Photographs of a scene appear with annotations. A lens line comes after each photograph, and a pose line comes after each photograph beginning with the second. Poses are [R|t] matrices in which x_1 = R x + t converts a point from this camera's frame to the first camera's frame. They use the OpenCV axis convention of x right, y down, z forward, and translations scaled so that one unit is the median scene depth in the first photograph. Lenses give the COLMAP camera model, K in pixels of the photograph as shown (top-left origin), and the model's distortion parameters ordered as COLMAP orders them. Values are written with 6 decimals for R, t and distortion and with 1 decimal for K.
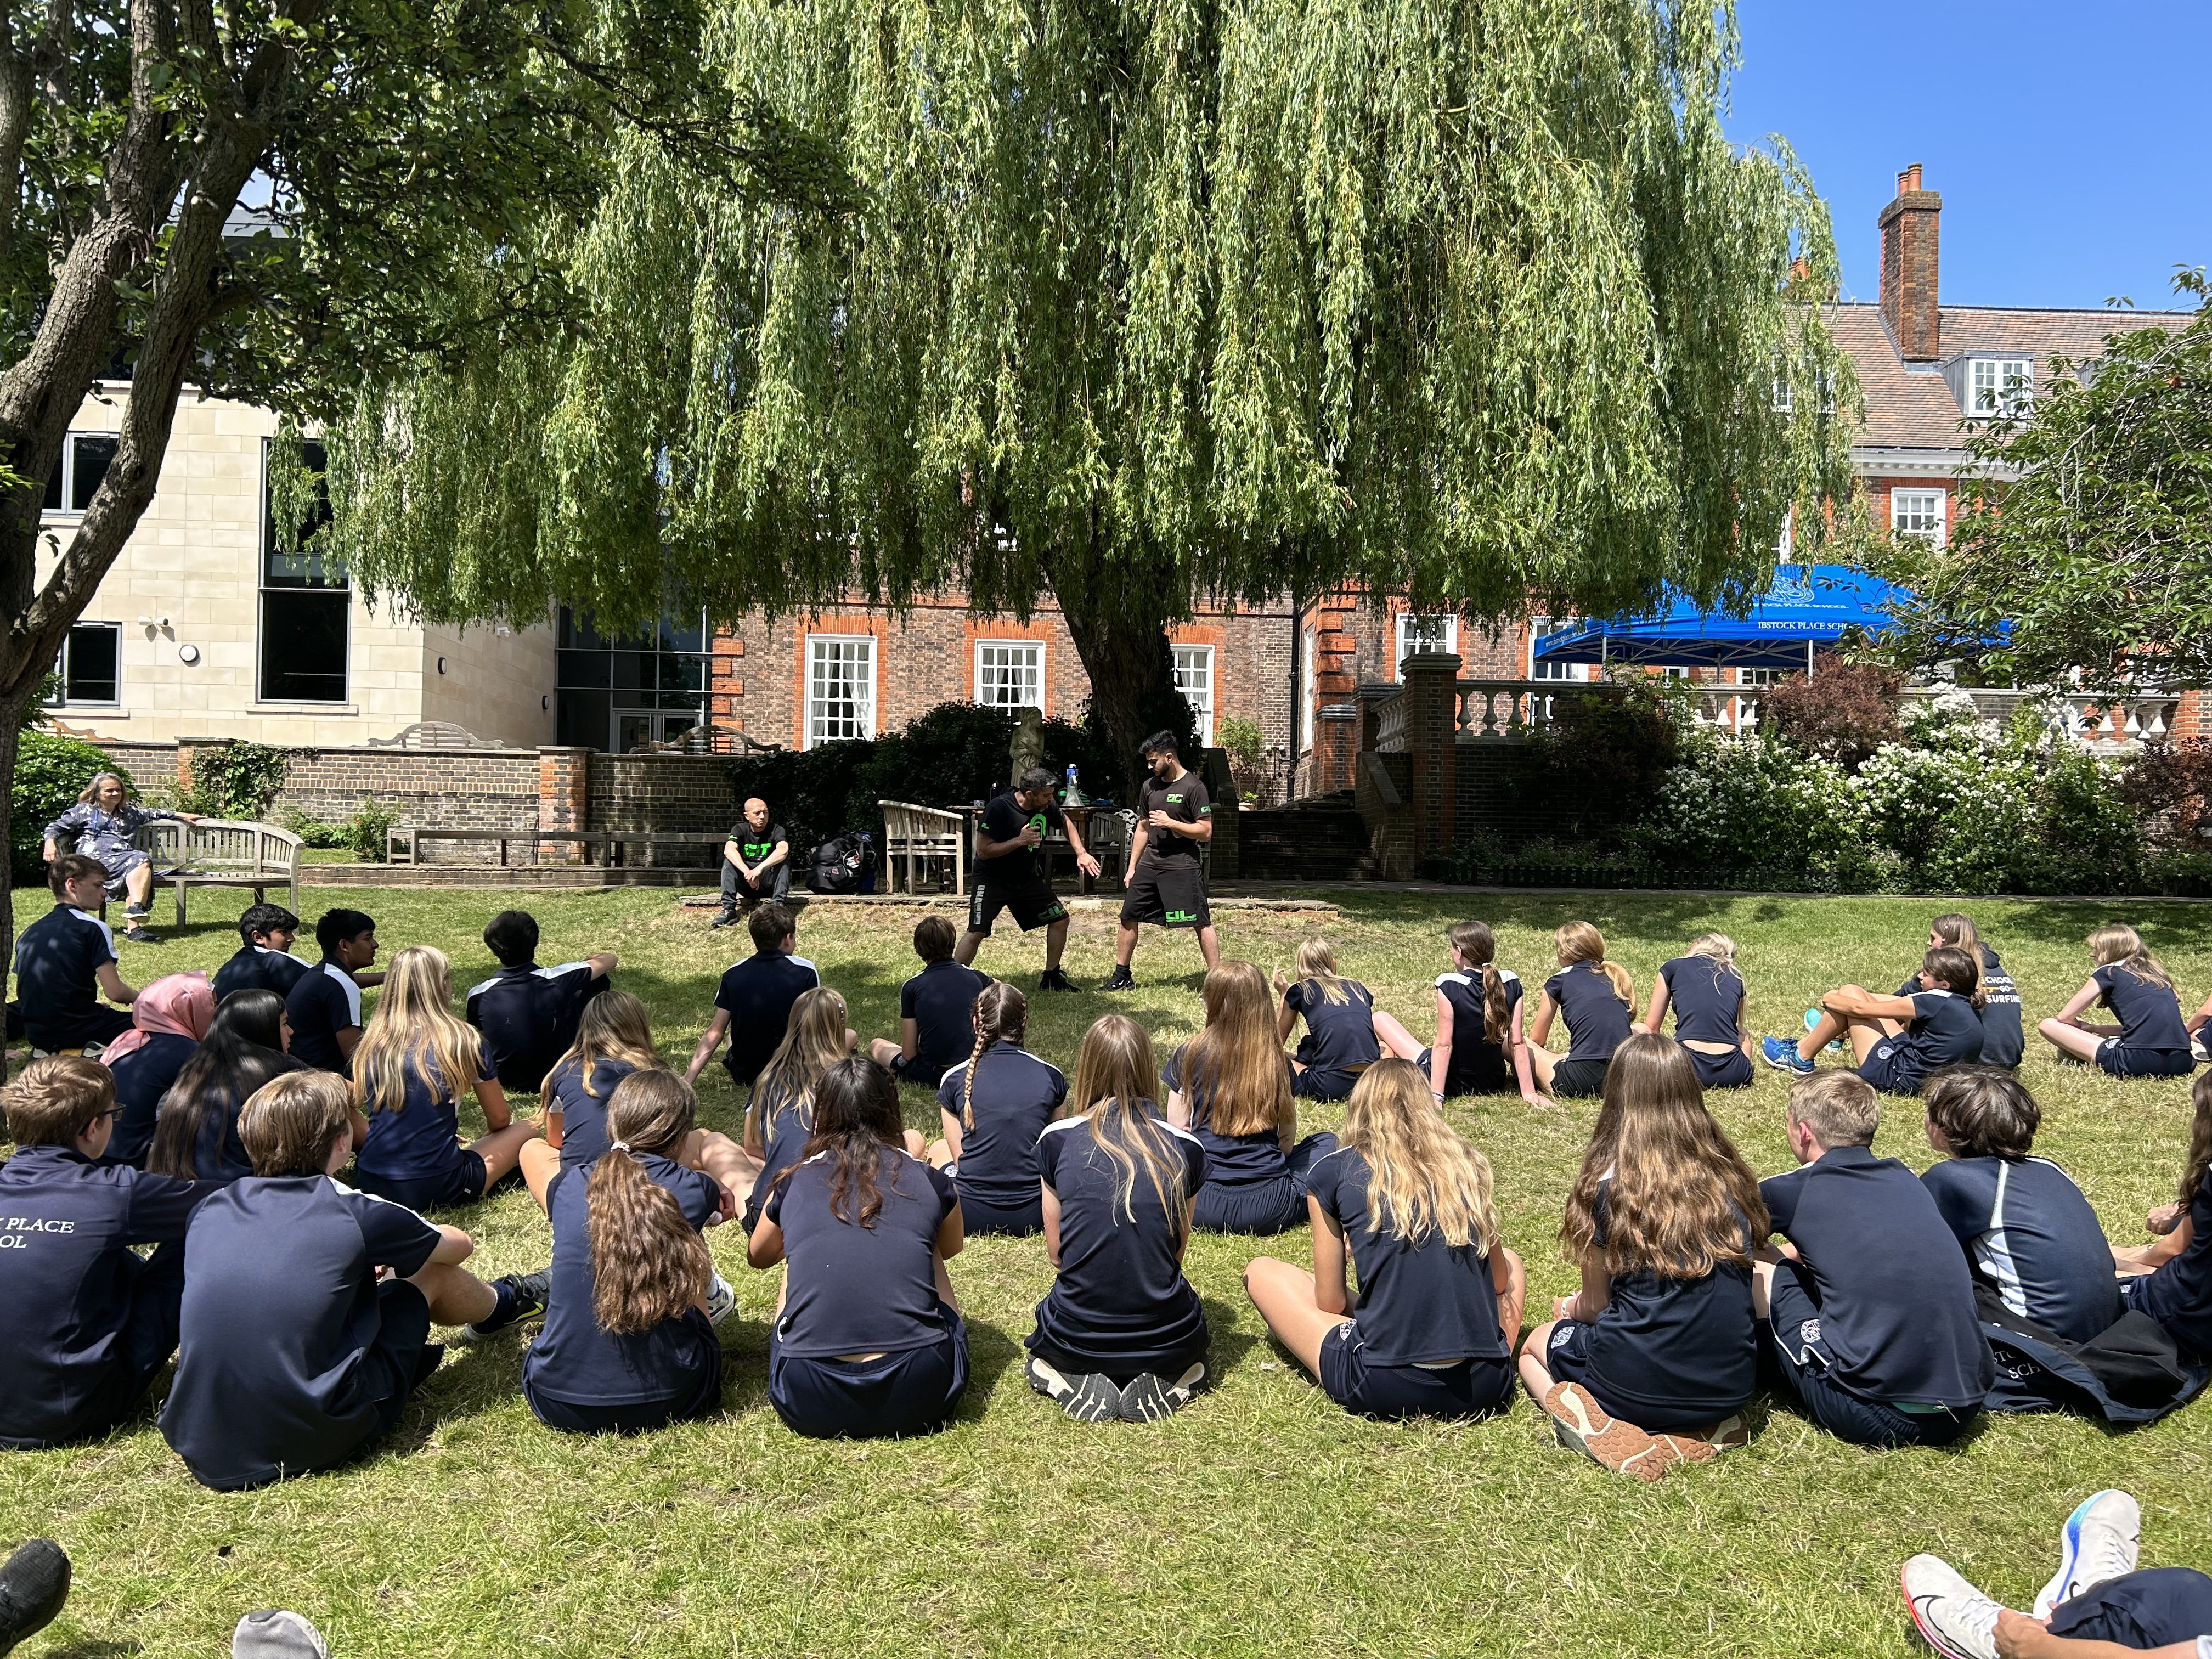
lens RADIAL K [[1654.2, 0, 1127.4], [0, 1654.2, 837.2], [0, 0, 1]] dist [0.086727, -0.139326]
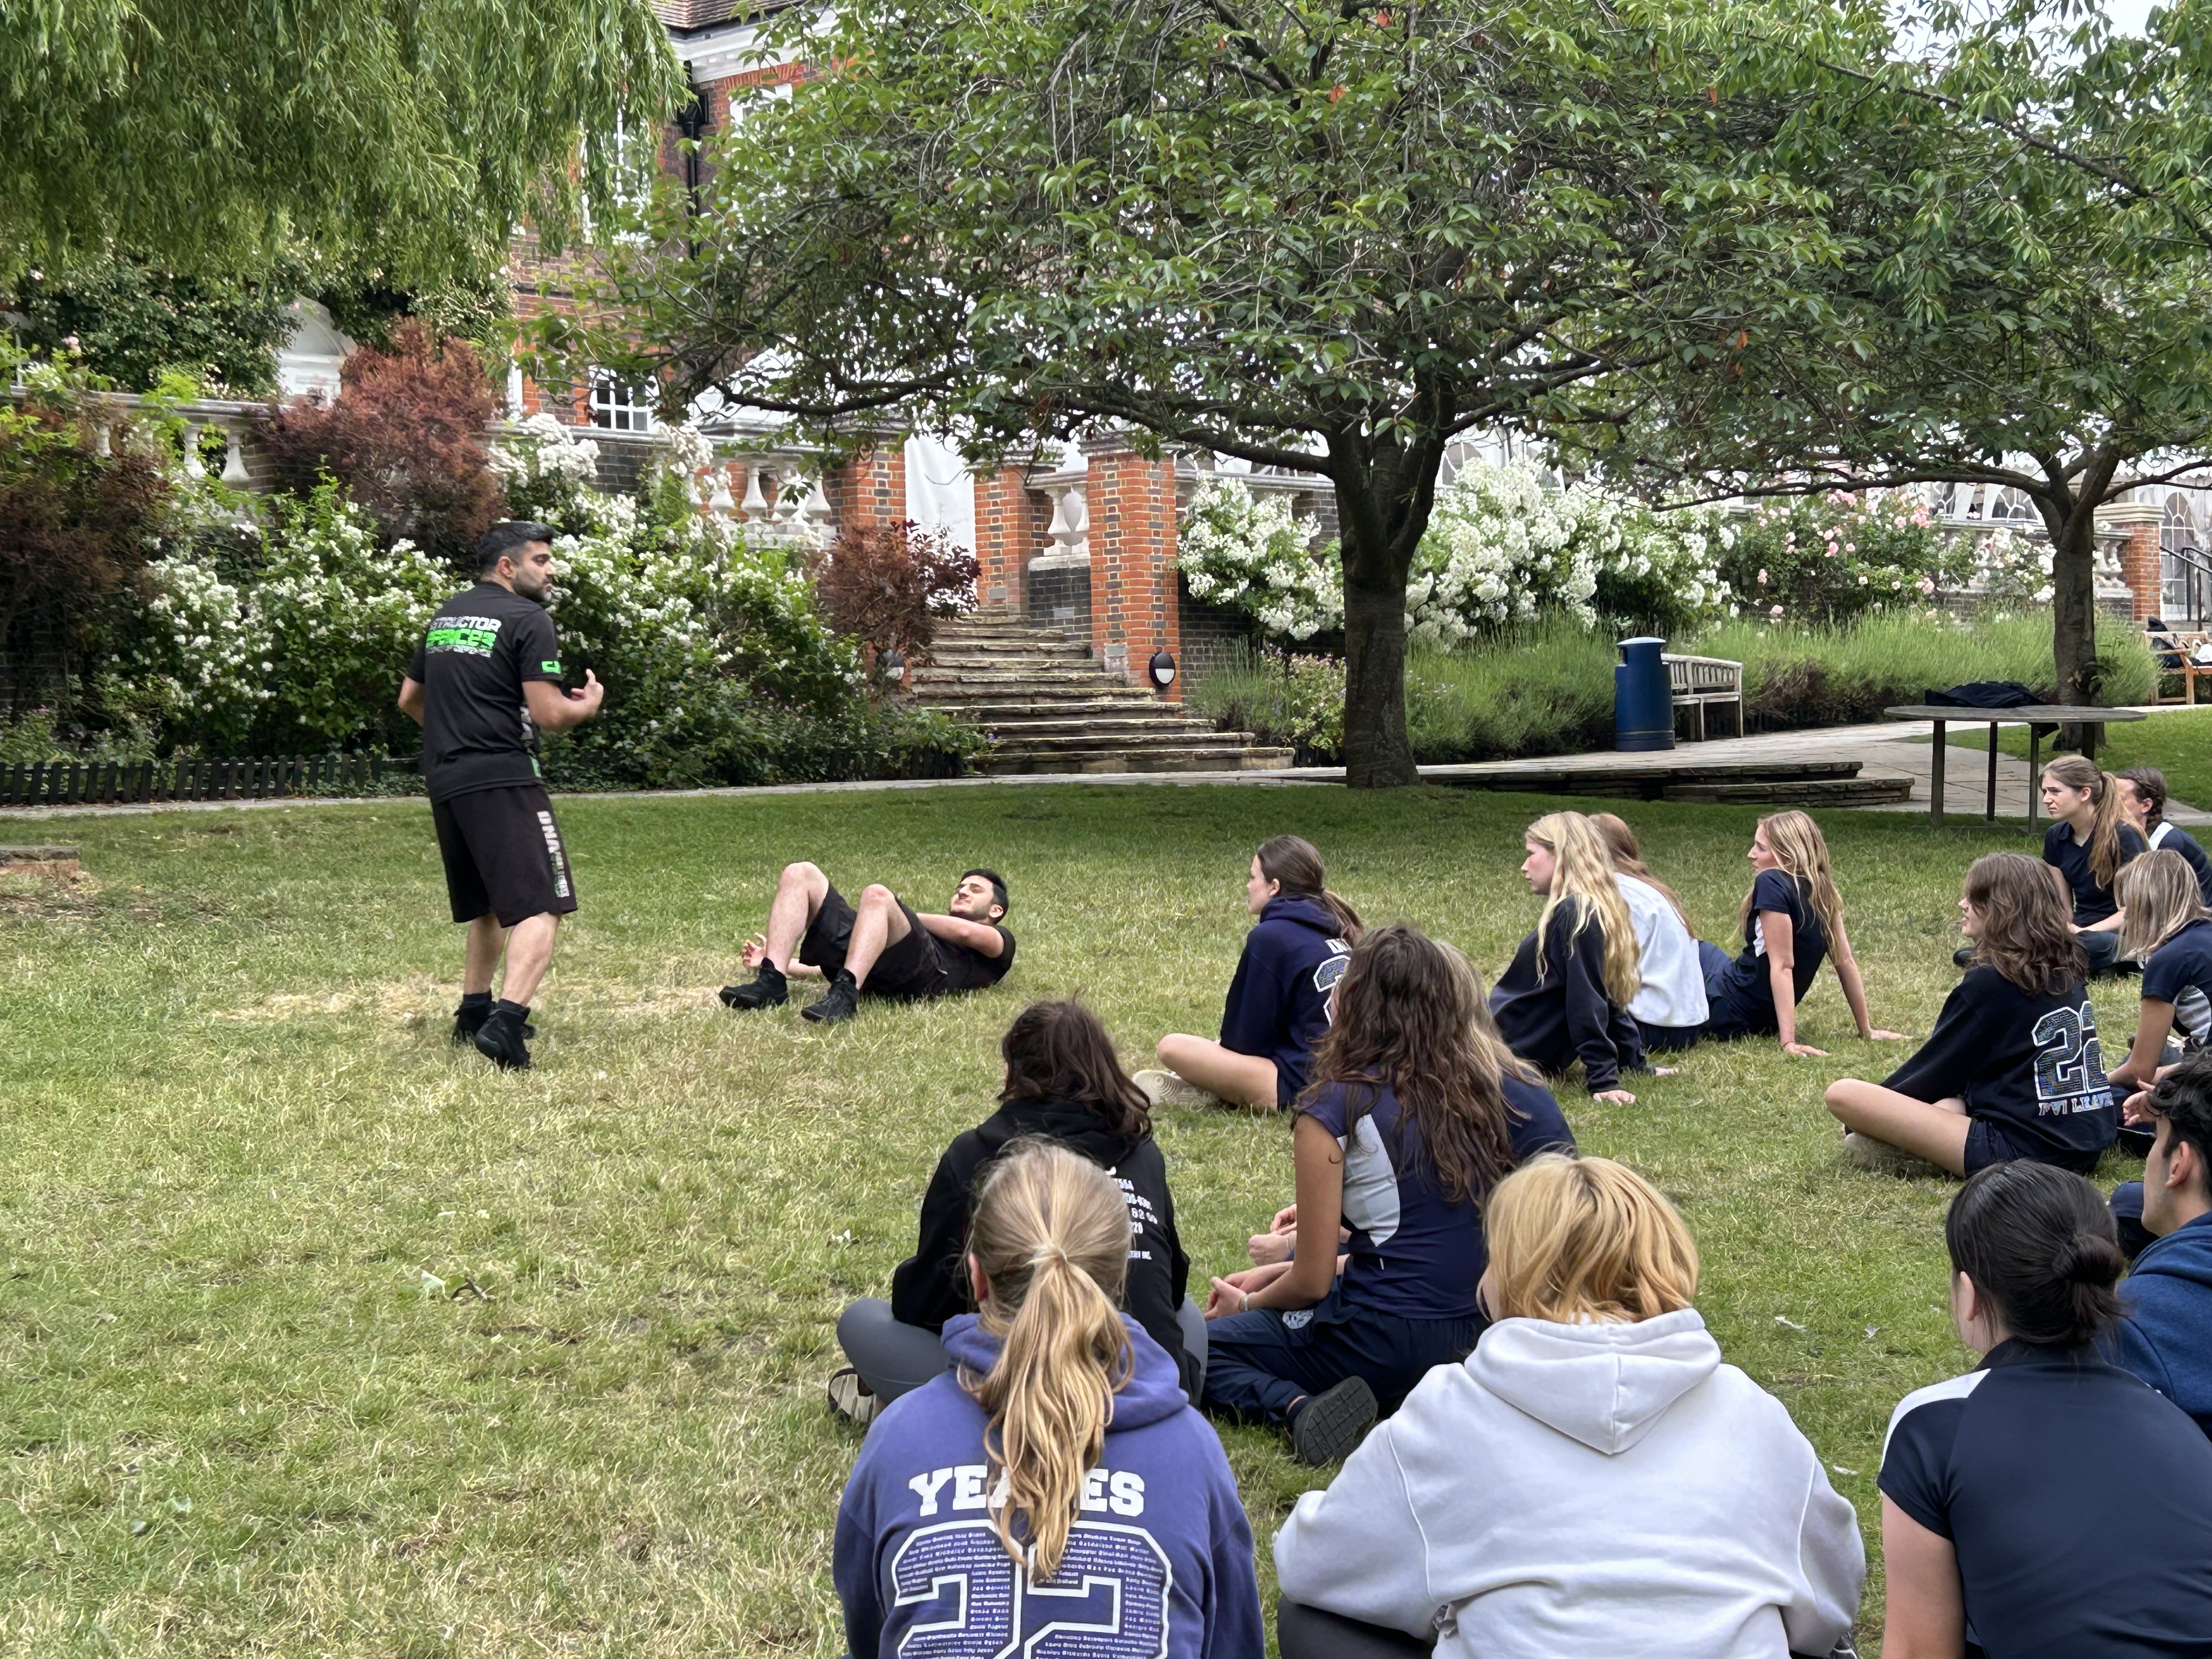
lens RADIAL K [[3600.6, 0, 1103.5], [0, 3600.6, 835.1], [0, 0, 1]] dist [0.259326, -1.091766]
pose [[0.698152, -0.047535, 0.714369, -0.270054], [0.021240, 0.998729, 0.045698, -0.003321], [-0.715634, -0.016731, 0.698275, 0.014173]]
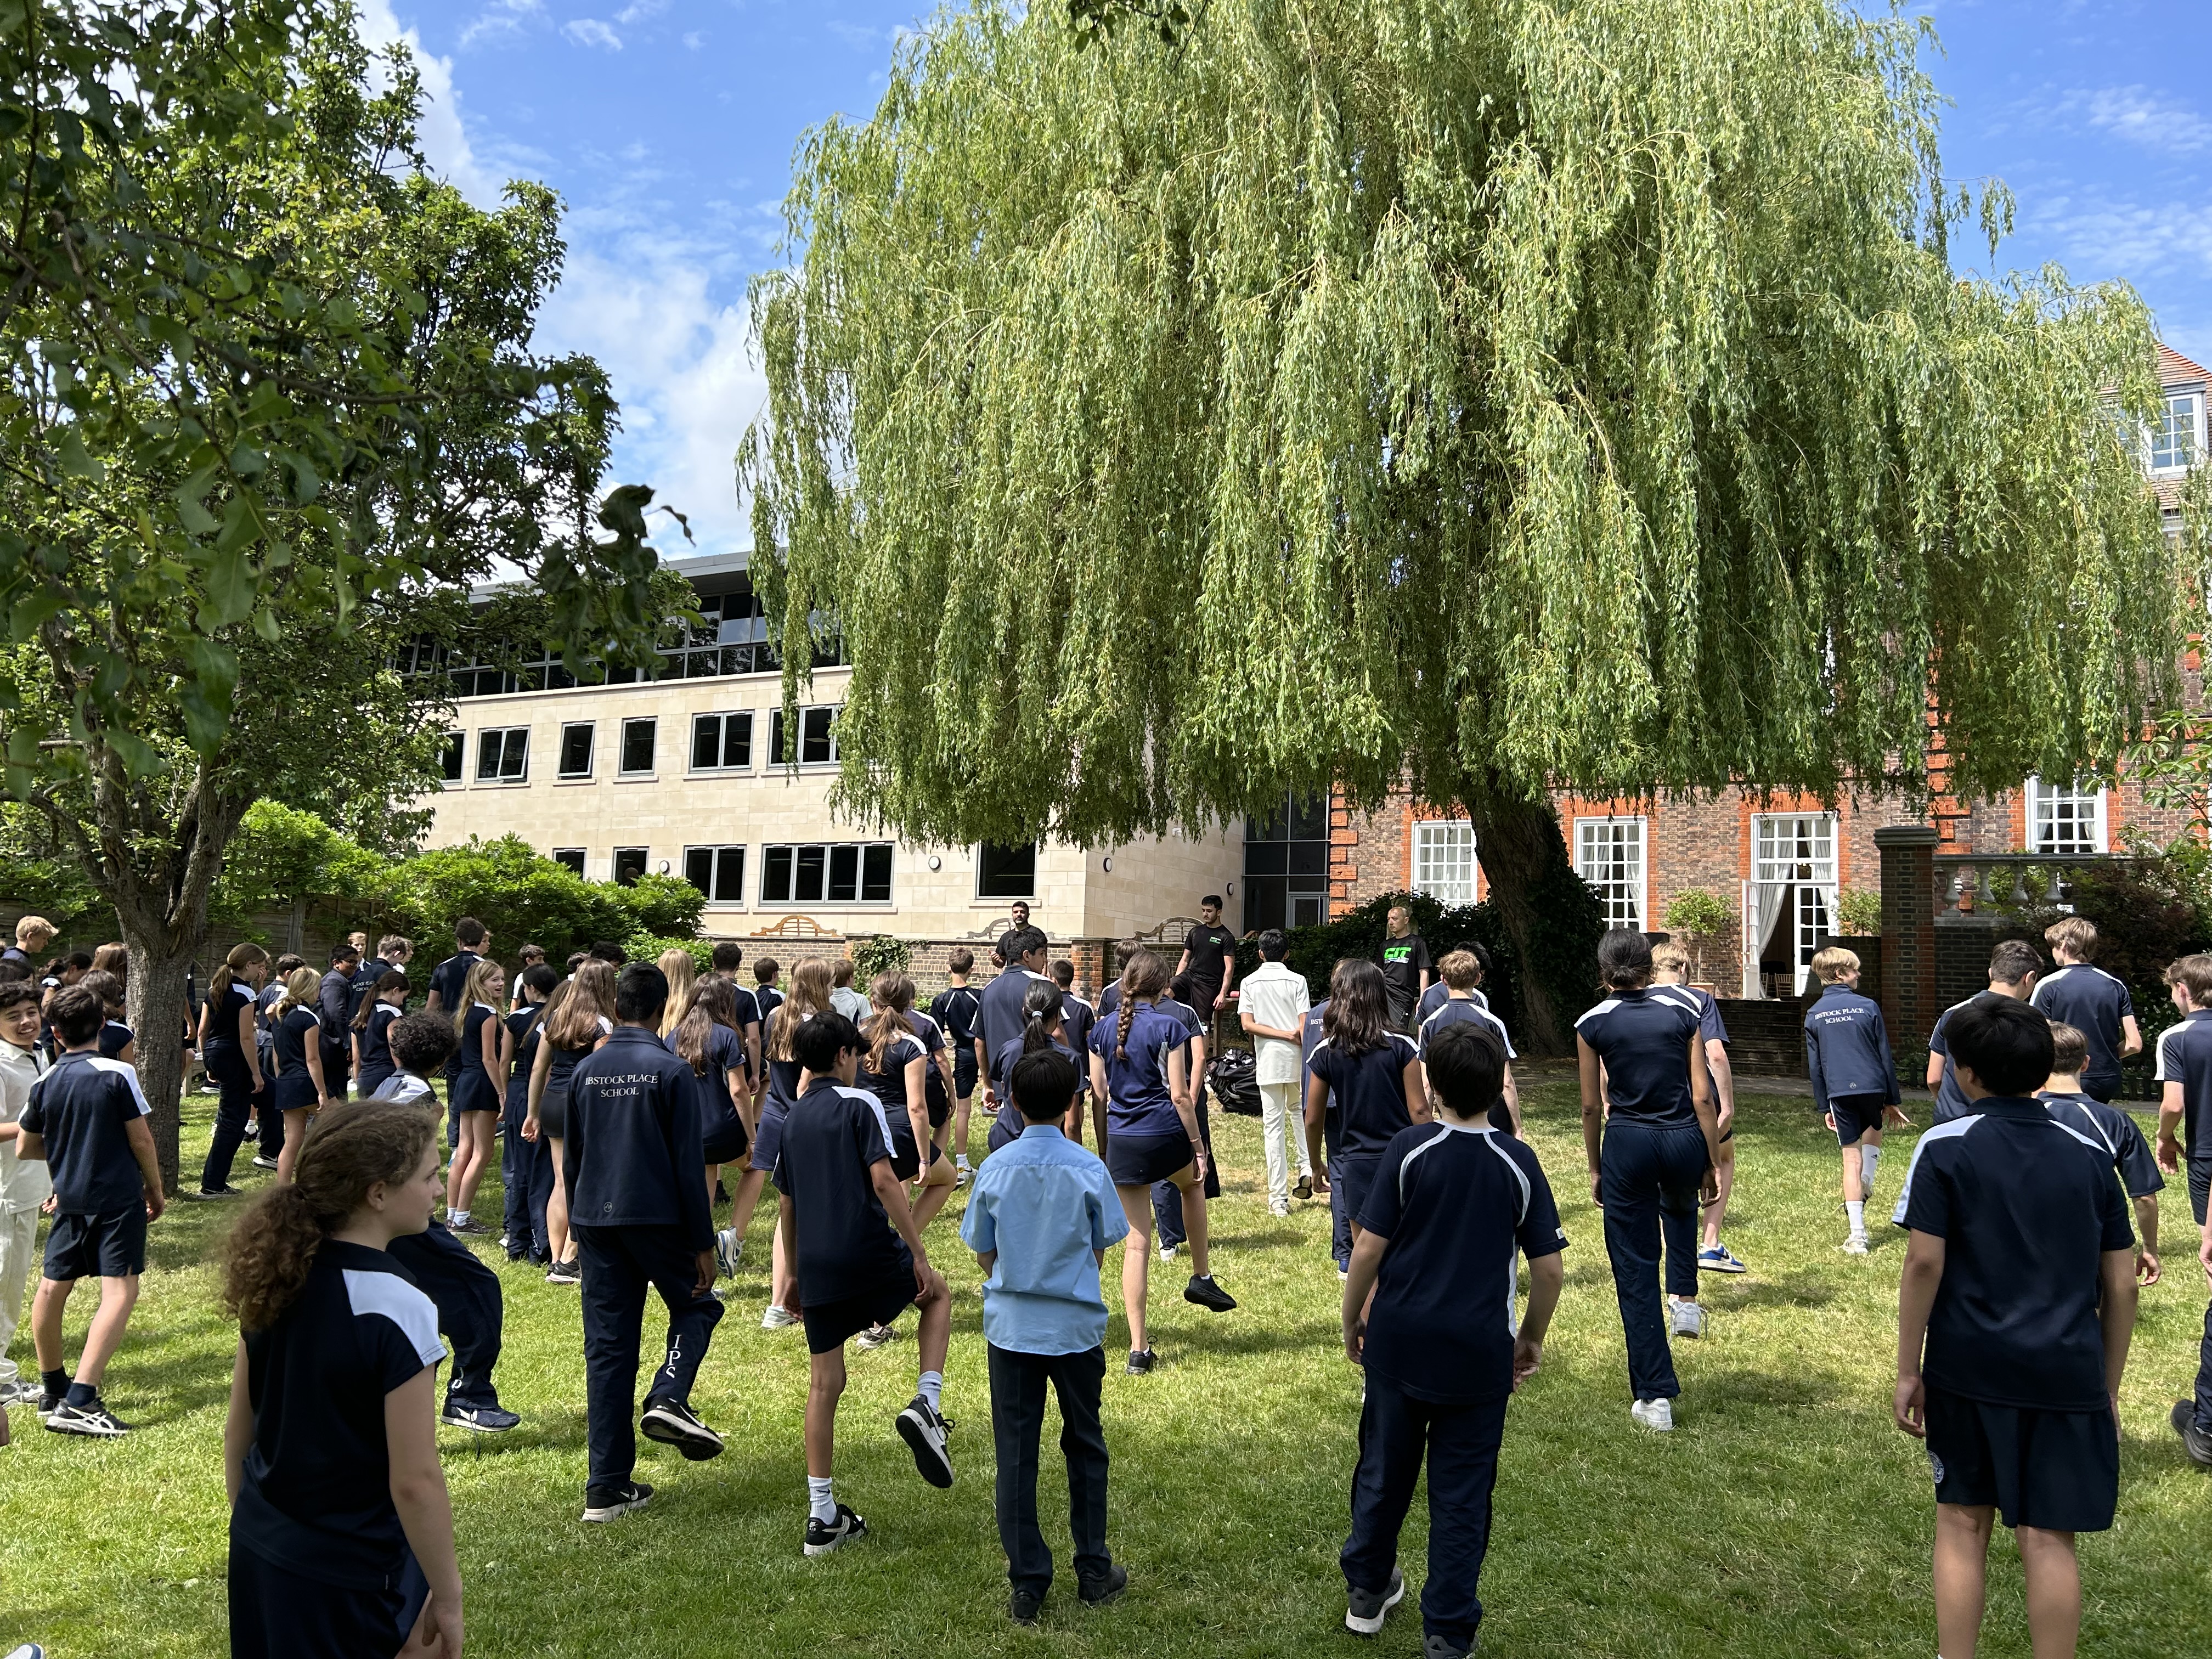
lens RADIAL K [[1685.2, 0, 1088.5], [0, 1685.2, 816.0], [0, 0, 1]] dist [0.093834, -0.130524]
pose [[0.831376, -0.047609, -0.553667, 0.344716], [-0.012455, 0.994477, -0.104217, -0.014292], [0.555571, 0.093539, 0.826191, -0.019940]]
